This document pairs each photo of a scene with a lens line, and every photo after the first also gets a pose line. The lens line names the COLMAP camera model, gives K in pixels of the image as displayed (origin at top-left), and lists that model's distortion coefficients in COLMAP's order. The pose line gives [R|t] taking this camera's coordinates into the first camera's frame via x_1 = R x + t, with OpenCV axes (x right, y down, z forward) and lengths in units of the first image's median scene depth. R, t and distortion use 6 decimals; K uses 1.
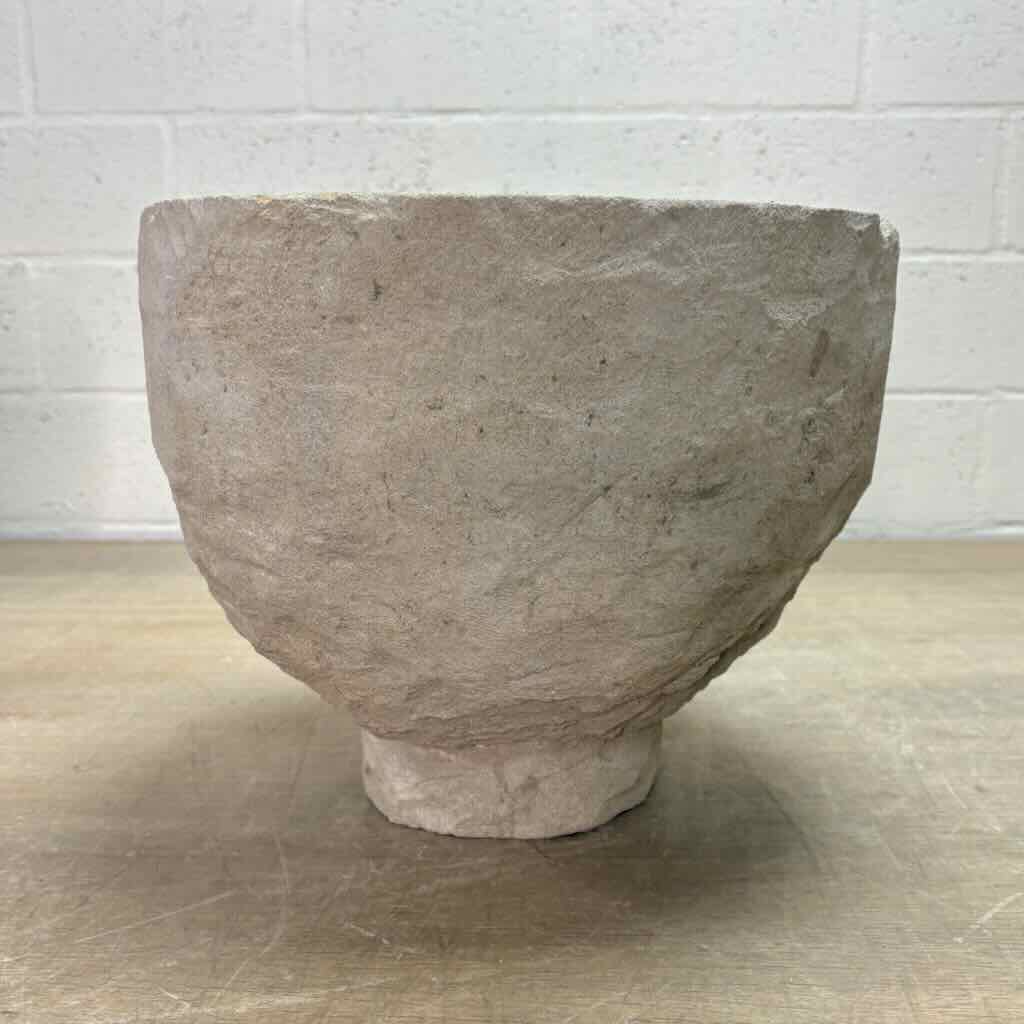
lens RADIAL K [[949.0, 0, 487.7], [0, 949.0, 456.2], [0, 0, 1]] dist [0.008115, 0.000000]
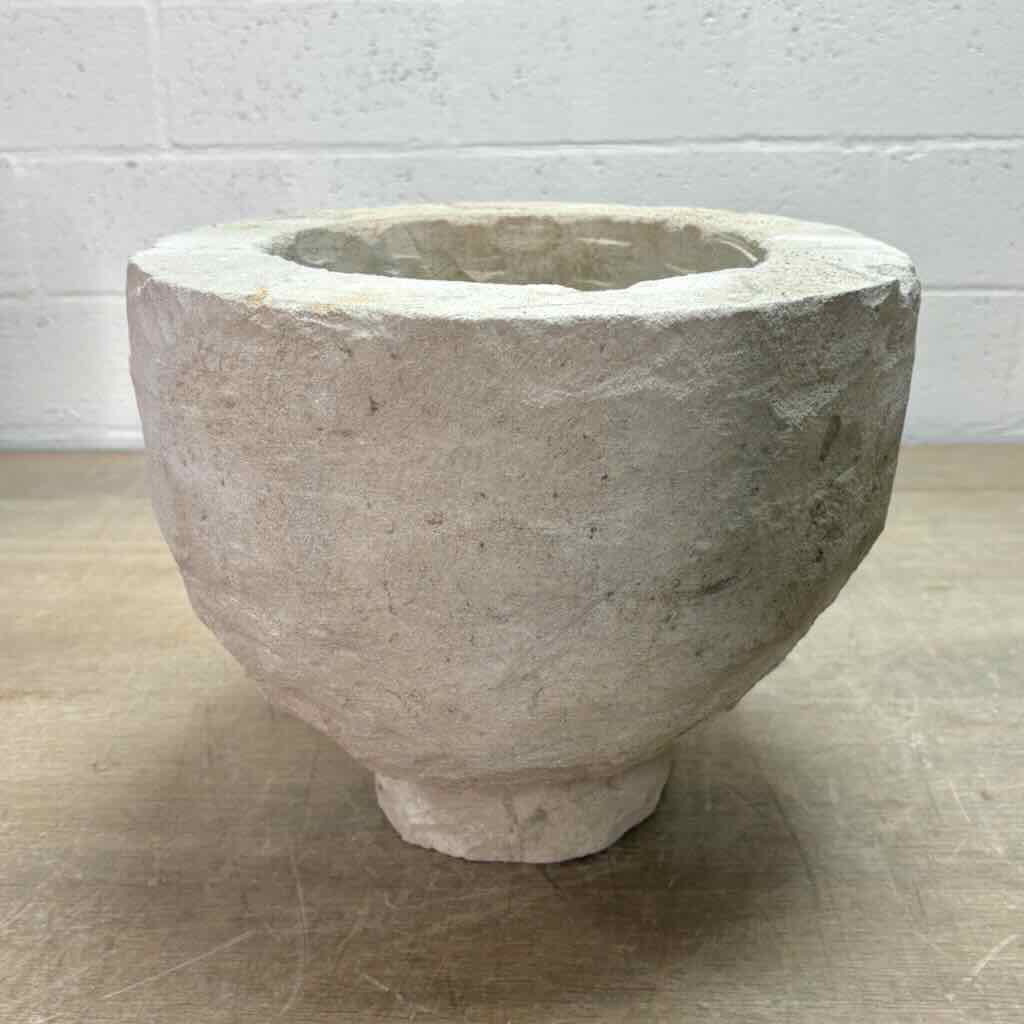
lens RADIAL K [[996.2, 0, 494.9], [0, 996.2, 409.9], [0, 0, 1]] dist [0.007998, 0.000000]
pose [[0.999857, -0.013003, -0.010831, 0.017208], [0.014169, 0.993184, 0.115689, -0.250837], [0.009253, -0.115826, 0.993226, -0.014484]]
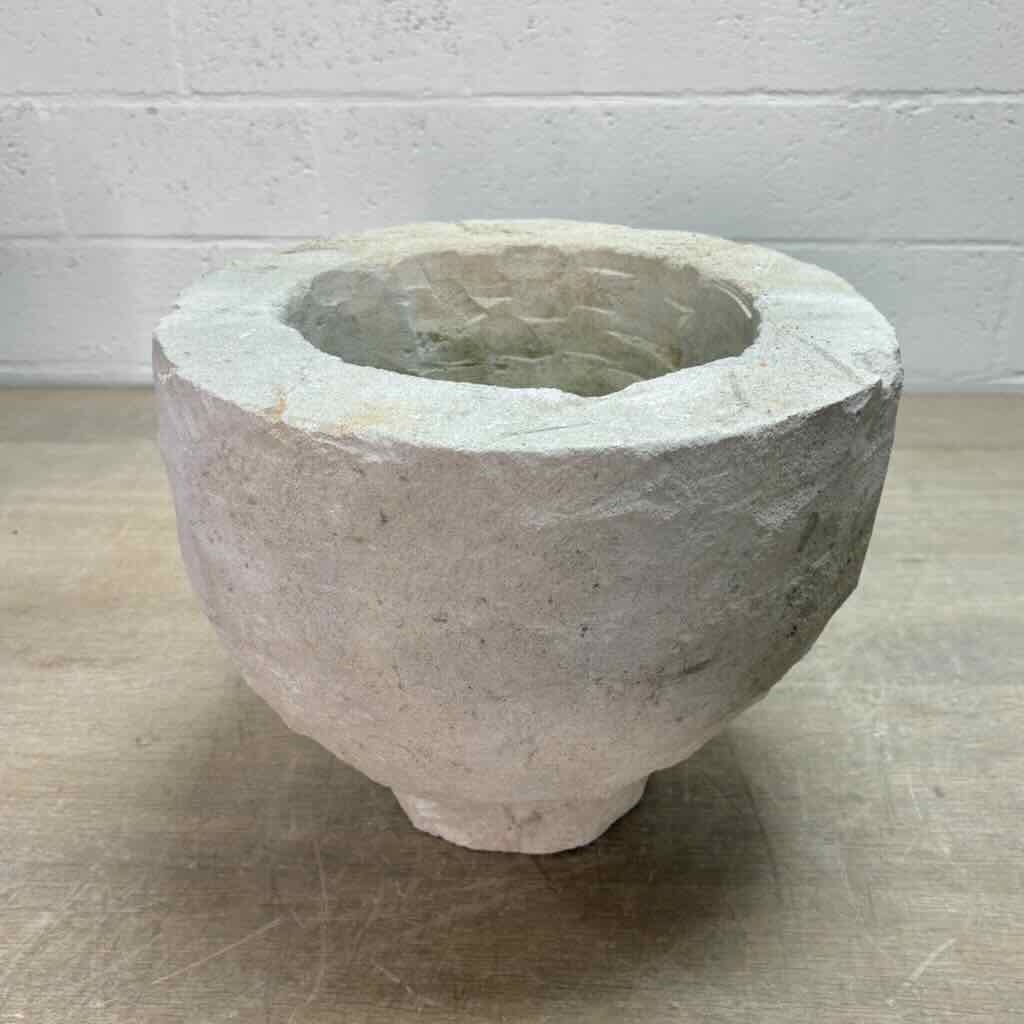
lens RADIAL K [[949.0, 0, 494.3], [0, 949.0, 414.7], [0, 0, 1]] dist [0.008115, 0.000000]
pose [[0.999720, -0.000258, -0.023676, 0.027715], [0.005758, 0.972575, 0.232519, -0.464437], [0.022967, -0.232591, 0.972304, 0.001877]]
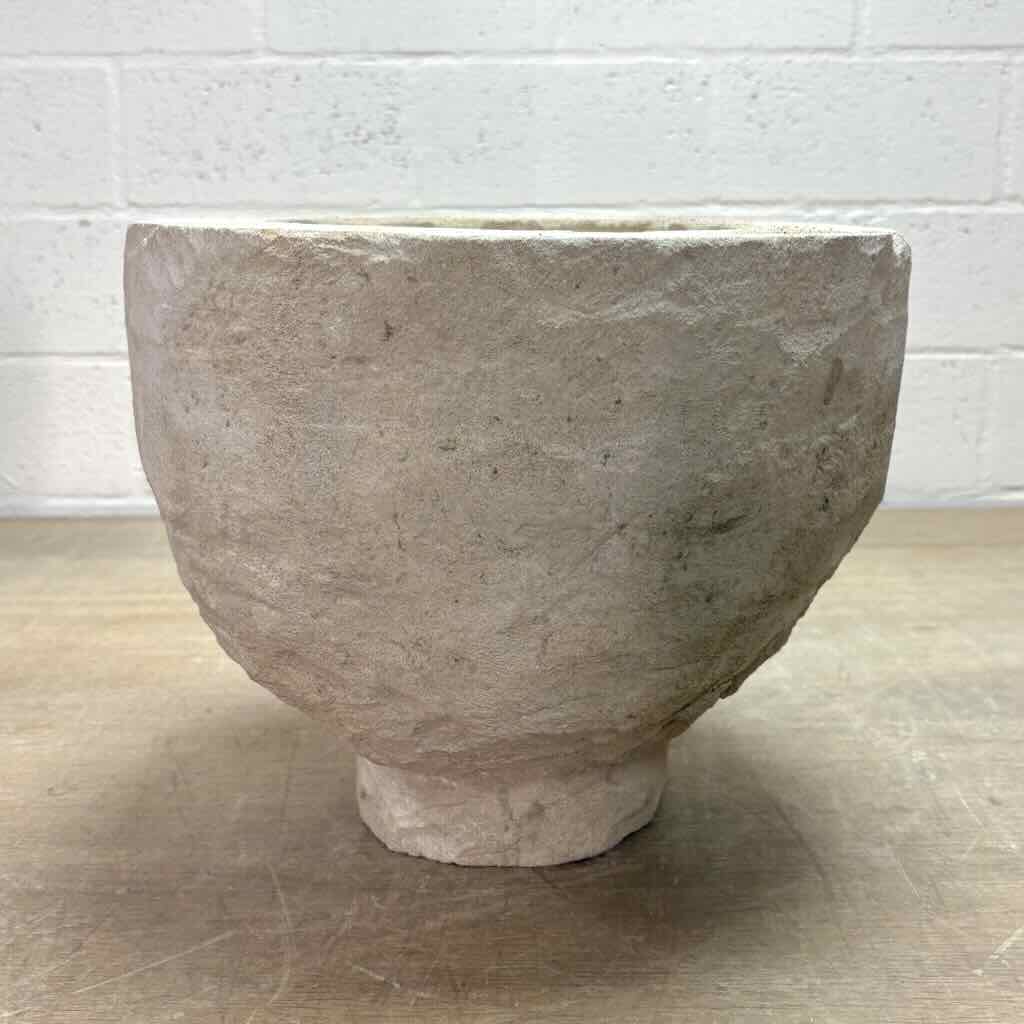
lens RADIAL K [[1040.8, 0, 473.9], [0, 1040.8, 402.6], [0, 0, 1]] dist [0.010479, 0.000000]
pose [[0.999670, -0.009804, 0.023758, -0.047281], [0.009705, 0.999944, 0.004279, -0.090766], [-0.023798, -0.004048, 0.999709, -0.070518]]
